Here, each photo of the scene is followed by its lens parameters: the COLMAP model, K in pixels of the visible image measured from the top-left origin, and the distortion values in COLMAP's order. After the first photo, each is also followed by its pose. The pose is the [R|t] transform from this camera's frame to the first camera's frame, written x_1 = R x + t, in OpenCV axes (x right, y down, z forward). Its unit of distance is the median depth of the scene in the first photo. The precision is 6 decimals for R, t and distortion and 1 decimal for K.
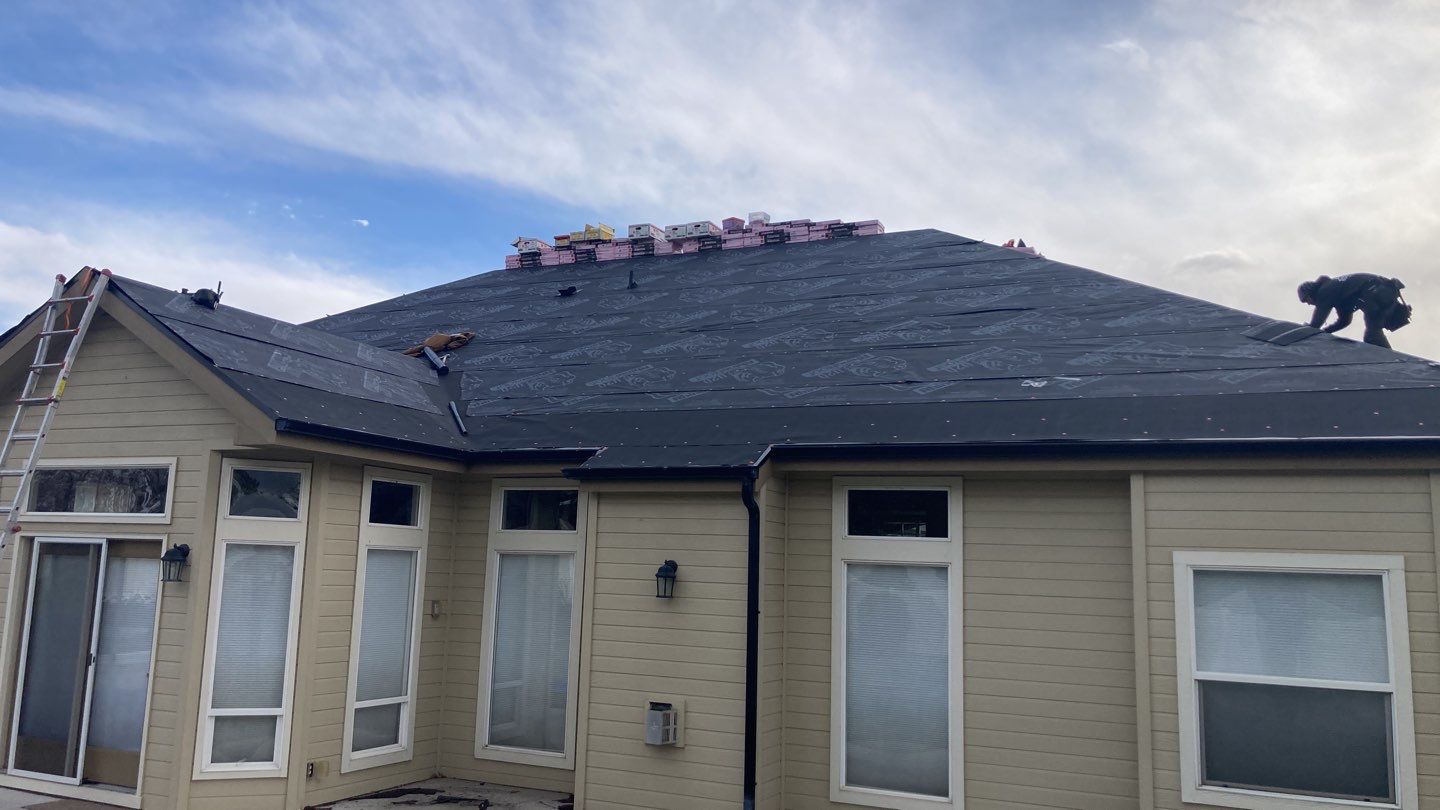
lens RADIAL K [[1176.8, 0, 702.4], [0, 1176.8, 398.5], [0, 0, 1]] dist [0.041565, -0.026014]
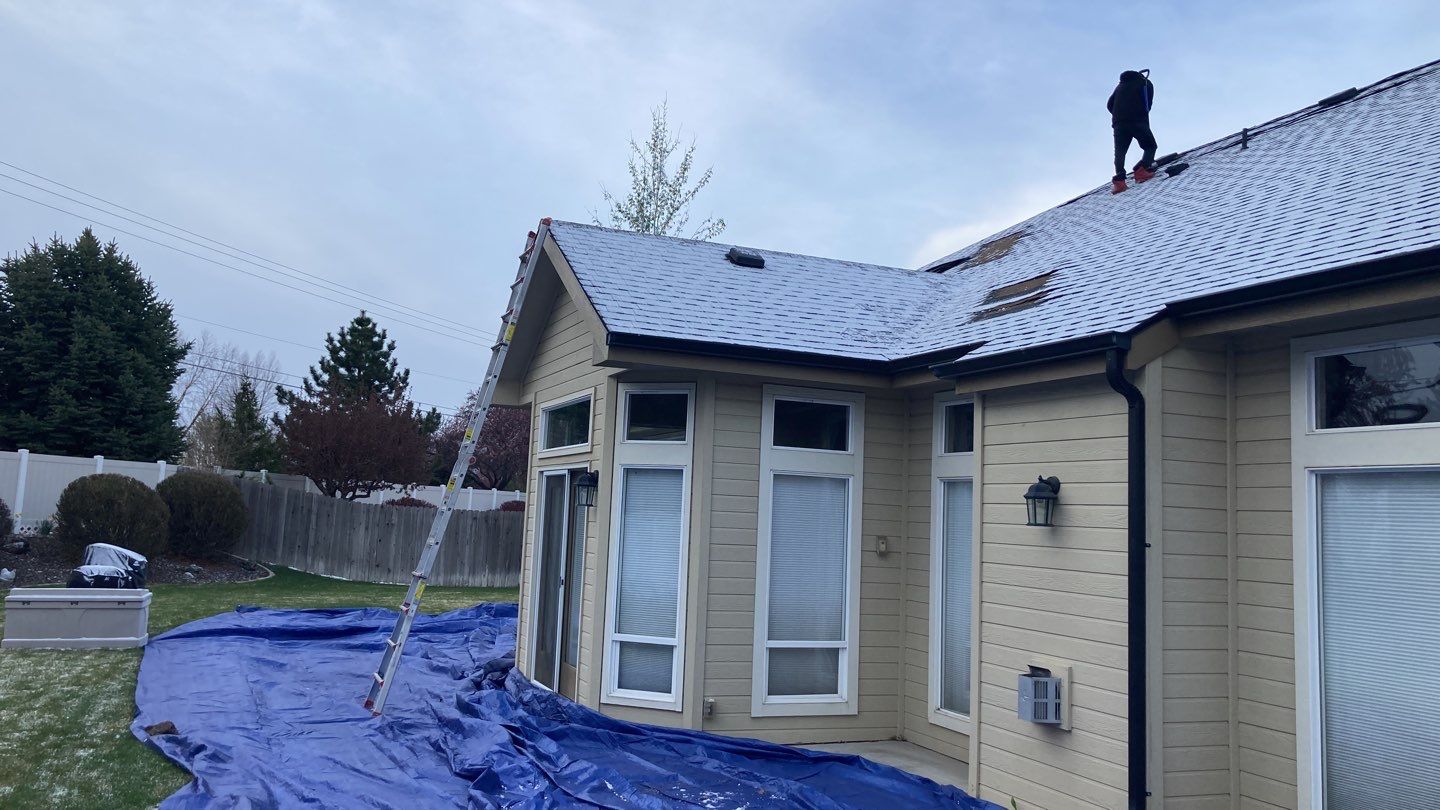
lens RADIAL K [[1176.8, 0, 708.0], [0, 1176.8, 376.4], [0, 0, 1]] dist [0.041565, -0.026014]
pose [[0.744013, -0.081330, -0.663197, 0.311744], [0.079997, 0.996267, -0.032431, 0.083195], [0.663359, -0.028924, 0.747742, 0.310290]]
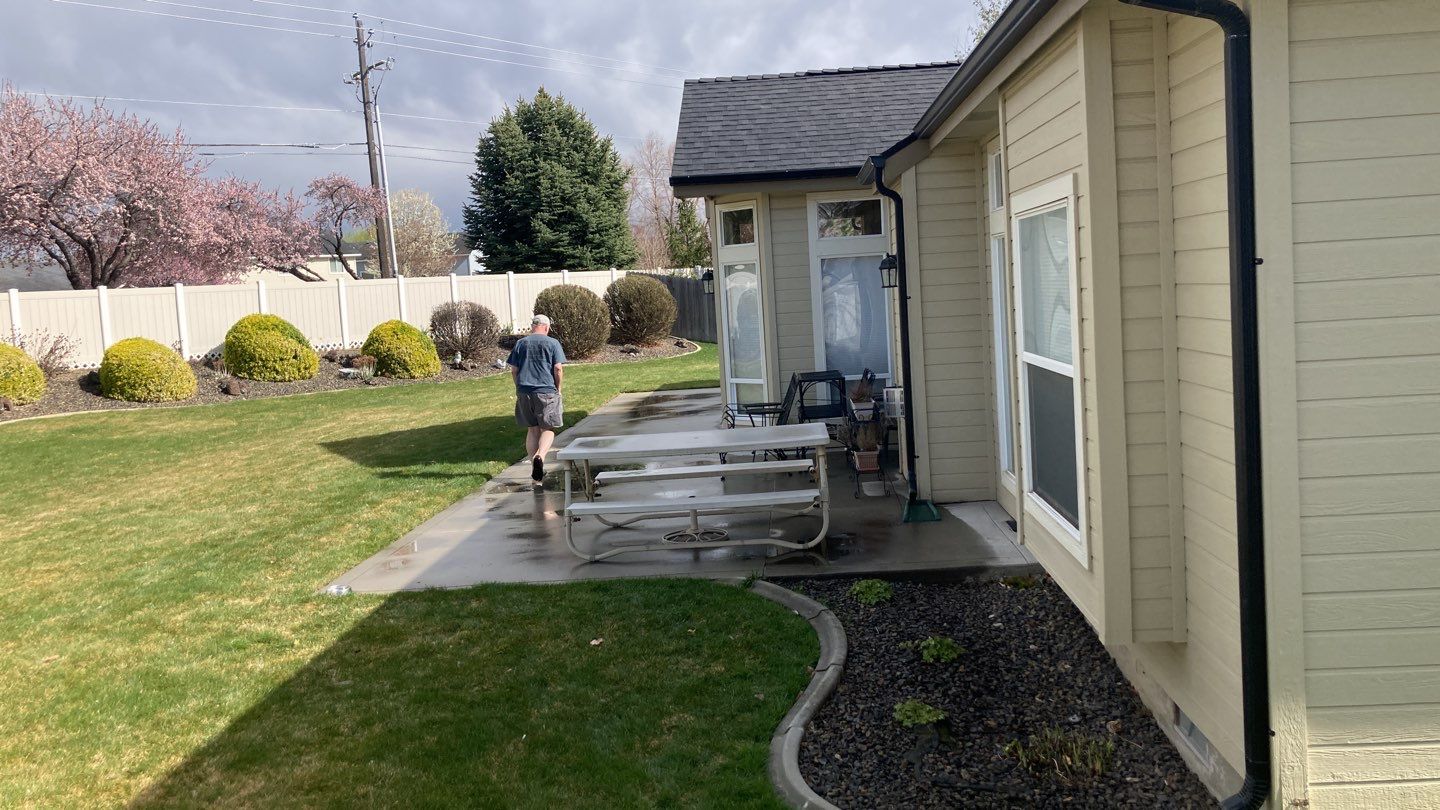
lens RADIAL K [[1176.8, 0, 719.2], [0, 1176.8, 406.7], [0, 0, 1]] dist [0.041565, -0.026014]
pose [[0.386196, 0.039435, -0.921573, 0.910776], [0.205698, 0.970246, 0.127718, 0.104964], [0.899189, -0.238890, 0.366593, 0.434838]]
